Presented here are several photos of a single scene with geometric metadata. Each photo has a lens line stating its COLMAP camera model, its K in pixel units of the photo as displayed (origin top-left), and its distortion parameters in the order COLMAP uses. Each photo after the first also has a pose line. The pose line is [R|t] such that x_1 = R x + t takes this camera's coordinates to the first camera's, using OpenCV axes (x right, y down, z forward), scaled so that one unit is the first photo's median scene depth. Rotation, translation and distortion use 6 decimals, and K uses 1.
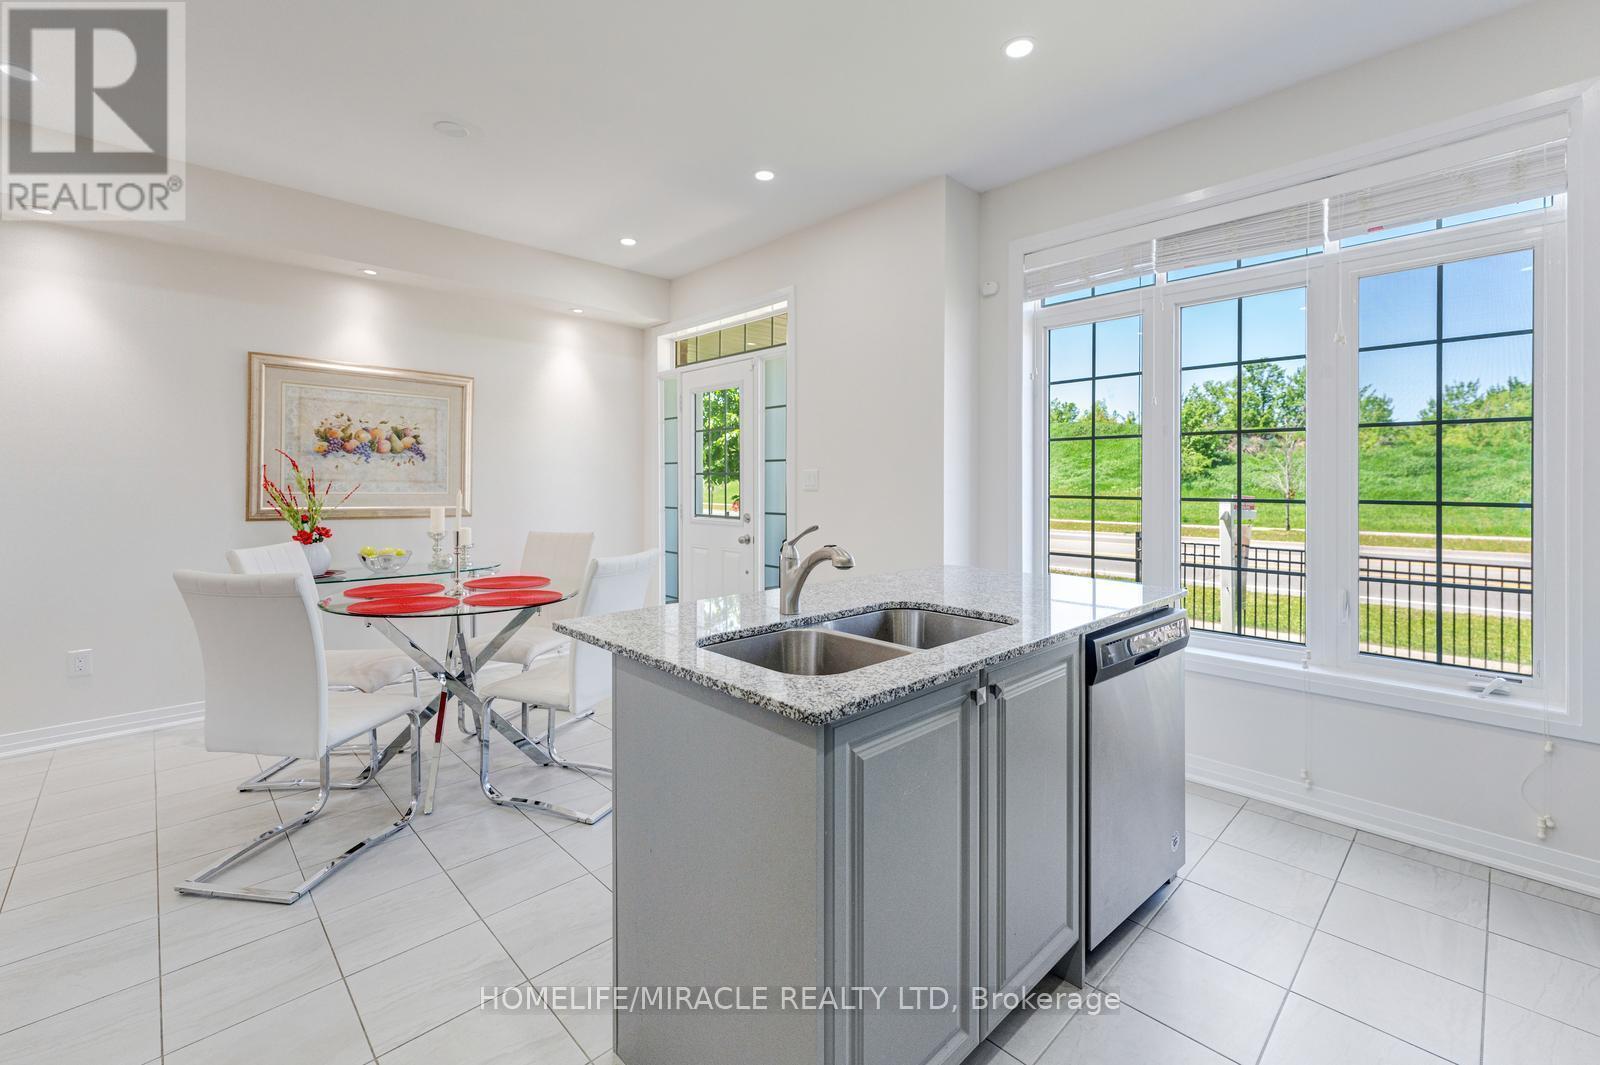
lens RADIAL K [[674.0, 0, 800.2], [0, 674.0, 479.5], [0, 0, 1]] dist [0.000049, -0.000064]
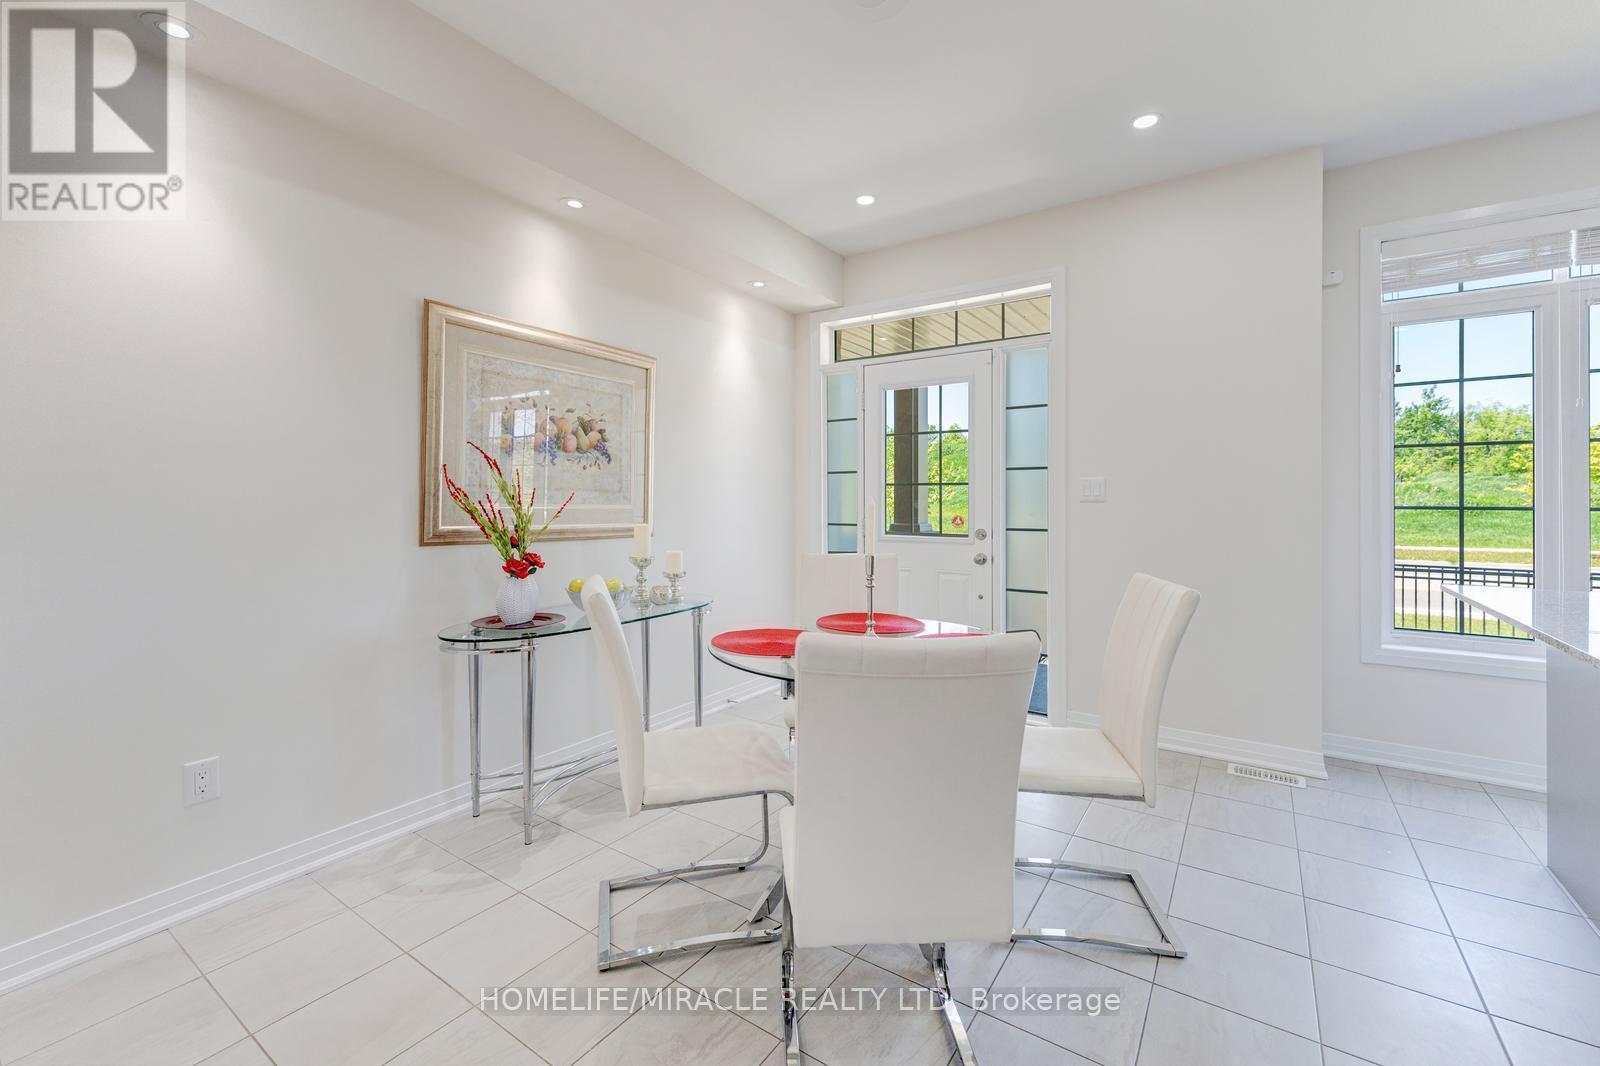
lens RADIAL K [[664.9, 0, 796.9], [0, 664.9, 495.0], [0, 0, 1]] dist [0.002181, 0.000112]
pose [[0.978788, 0.001448, 0.204869, -0.537733], [-0.000659, 0.999992, -0.003922, 0.011267], [-0.204873, 0.003704, 0.978781, 0.238565]]
